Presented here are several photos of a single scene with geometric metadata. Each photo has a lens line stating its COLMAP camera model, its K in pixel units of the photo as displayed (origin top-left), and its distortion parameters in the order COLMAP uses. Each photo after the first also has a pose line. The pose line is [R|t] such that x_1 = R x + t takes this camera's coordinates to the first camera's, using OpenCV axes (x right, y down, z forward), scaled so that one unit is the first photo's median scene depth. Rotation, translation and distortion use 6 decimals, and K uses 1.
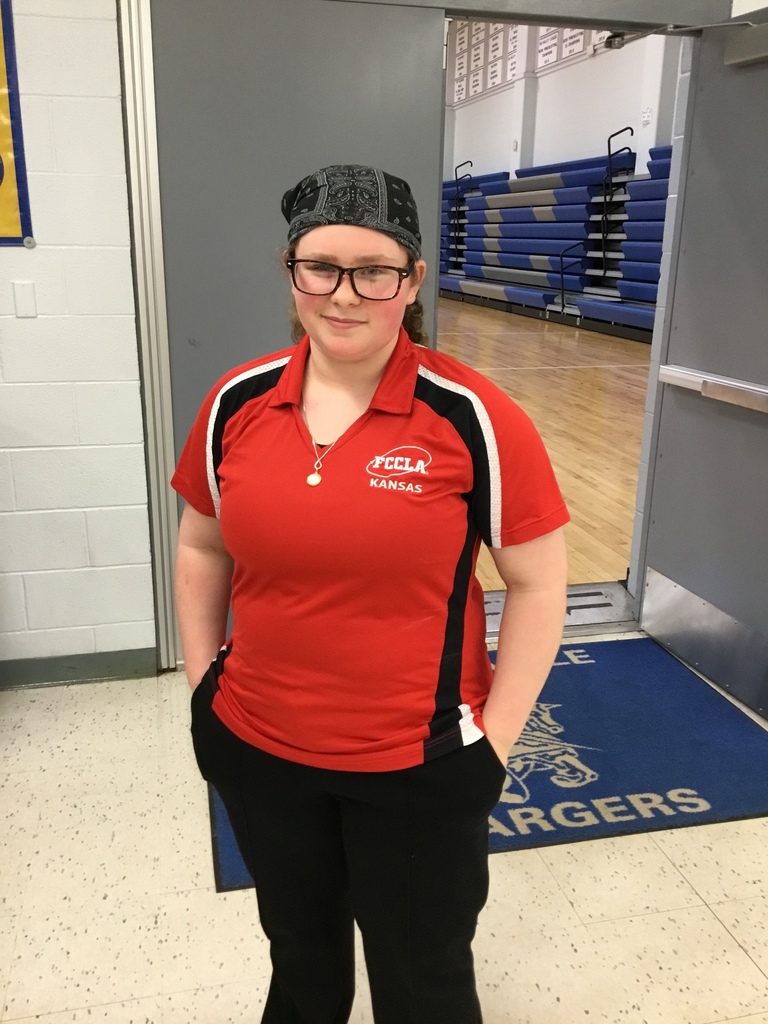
lens RADIAL K [[932.7, 0, 374.9], [0, 932.7, 510.8], [0, 0, 1]] dist [-0.003357, 0.000000]
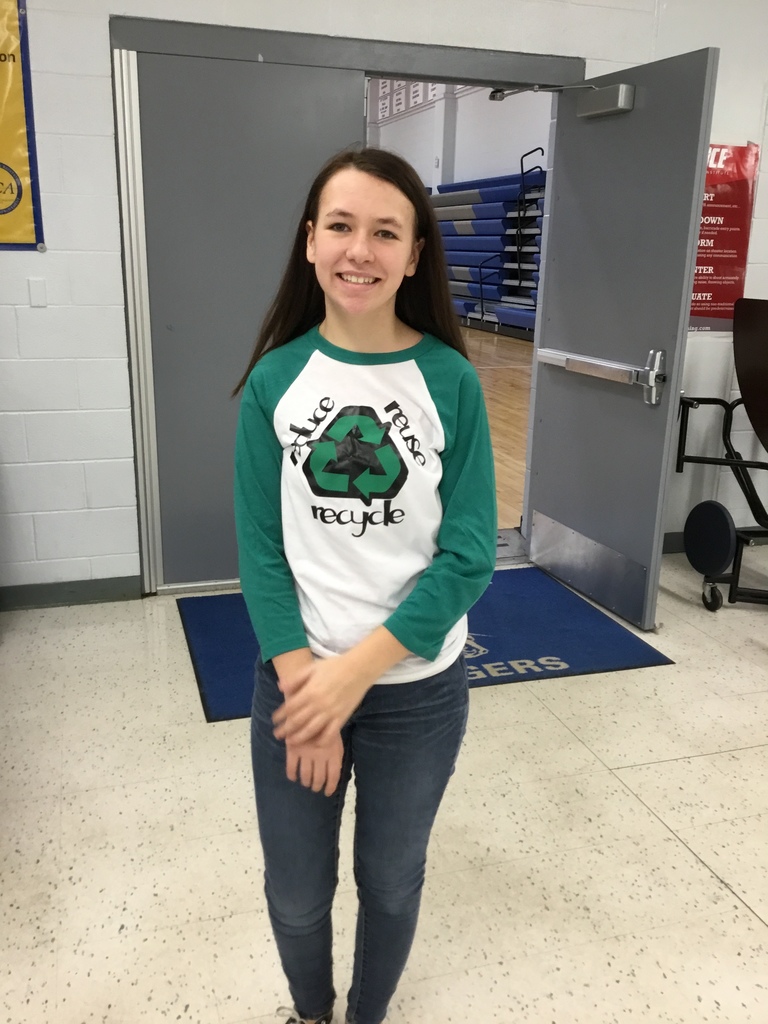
lens RADIAL K [[932.7, 0, 388.5], [0, 932.7, 516.4], [0, 0, 1]] dist [-0.003357, 0.000000]
pose [[0.996082, -0.016577, 0.086864, -0.012922], [0.017111, 0.999839, -0.005412, 0.082137], [-0.086760, 0.006878, 0.996205, -0.268317]]
